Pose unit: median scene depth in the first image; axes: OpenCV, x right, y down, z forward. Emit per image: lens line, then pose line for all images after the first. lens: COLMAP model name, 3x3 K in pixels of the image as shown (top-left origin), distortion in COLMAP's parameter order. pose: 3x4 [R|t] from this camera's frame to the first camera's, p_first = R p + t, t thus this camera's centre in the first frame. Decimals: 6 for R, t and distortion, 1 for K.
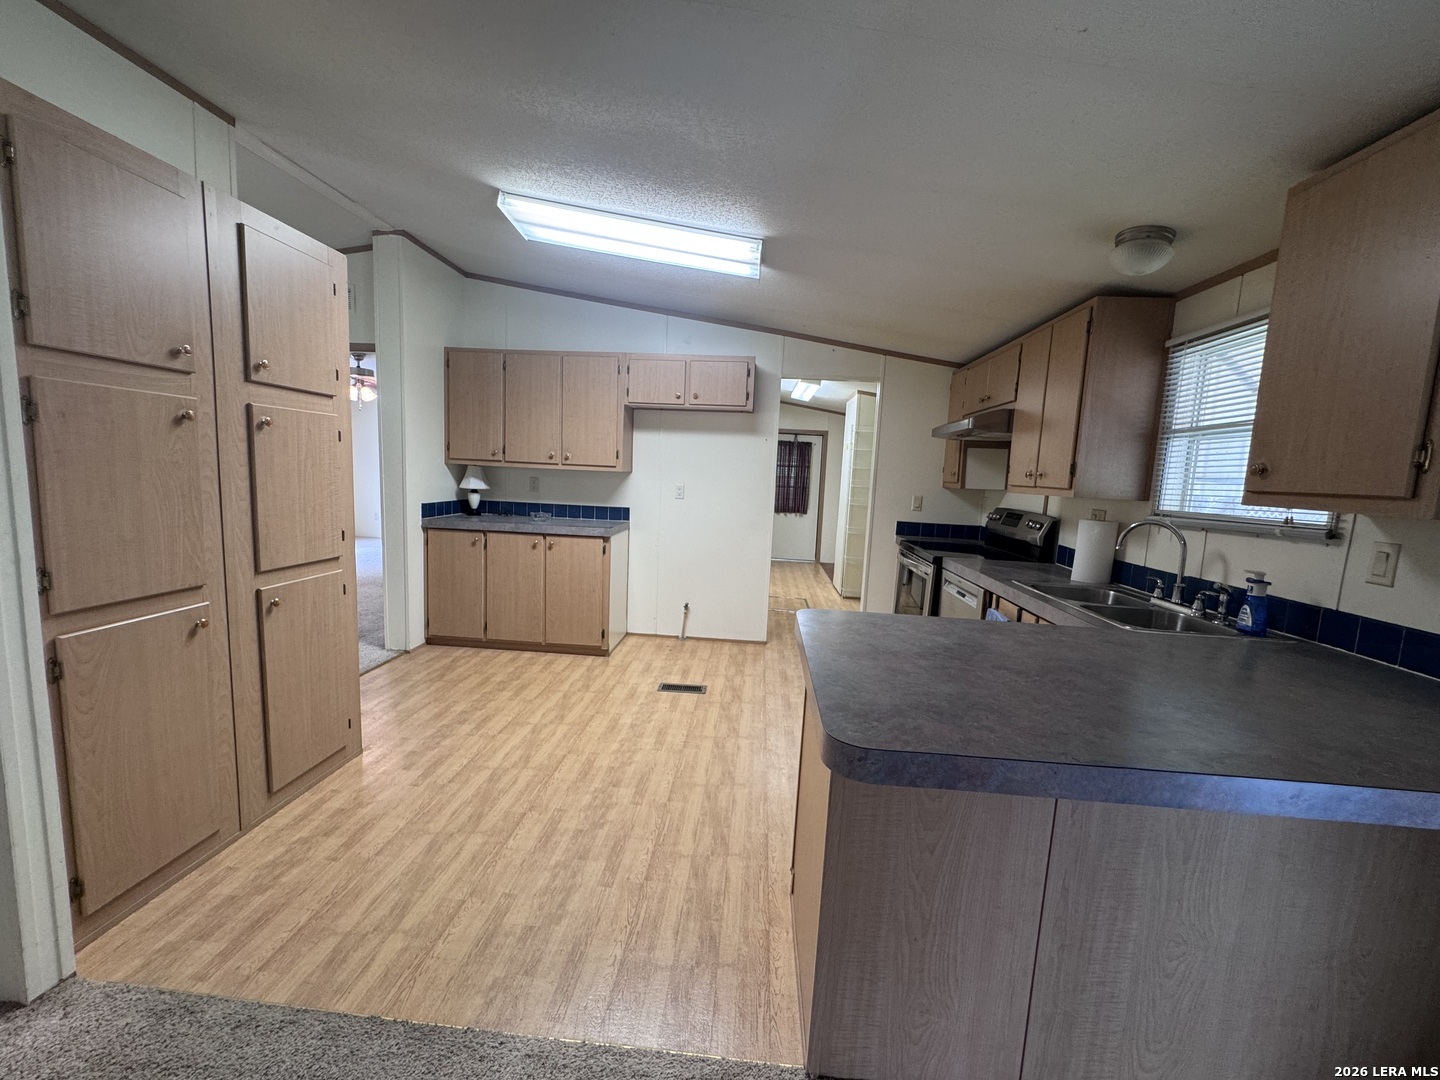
lens RADIAL K [[581.5, 0, 715.5], [0, 581.5, 540.4], [0, 0, 1]] dist [-0.002532, 0.000117]
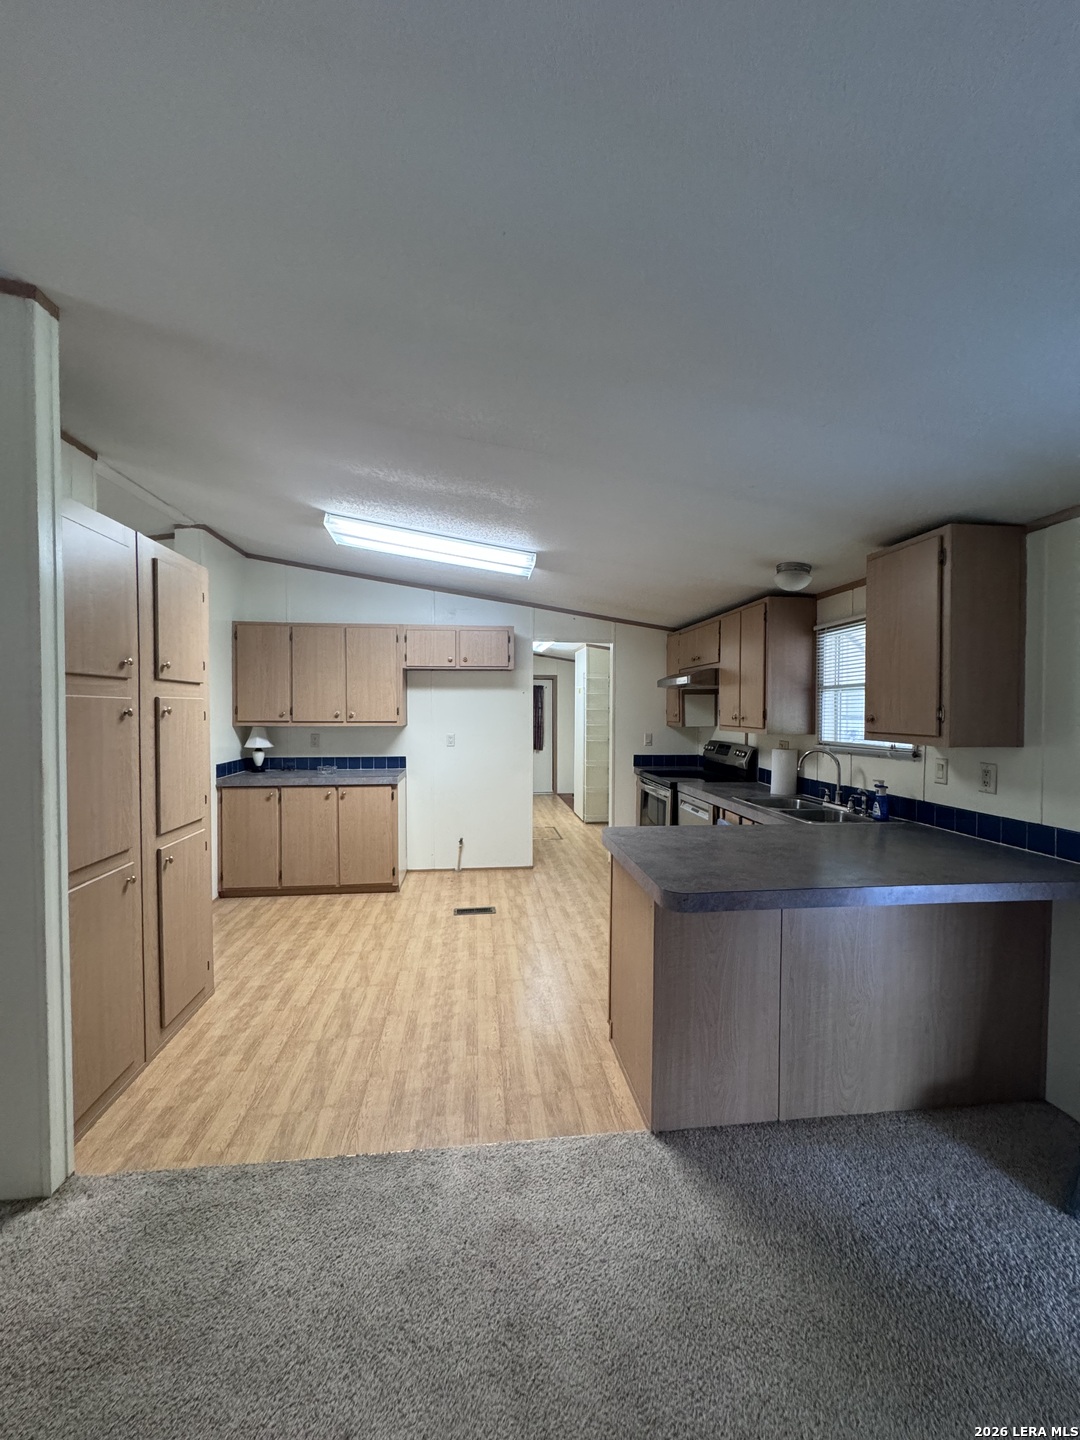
lens RADIAL K [[581.5, 0, 538.0], [0, 581.5, 719.6], [0, 0, 1]] dist [-0.002532, 0.000117]
pose [[0.981117, -0.046546, 0.187733, -0.139359], [0.064056, 0.994032, -0.088303, -0.015441], [-0.182503, 0.098661, 0.978243, -0.204758]]
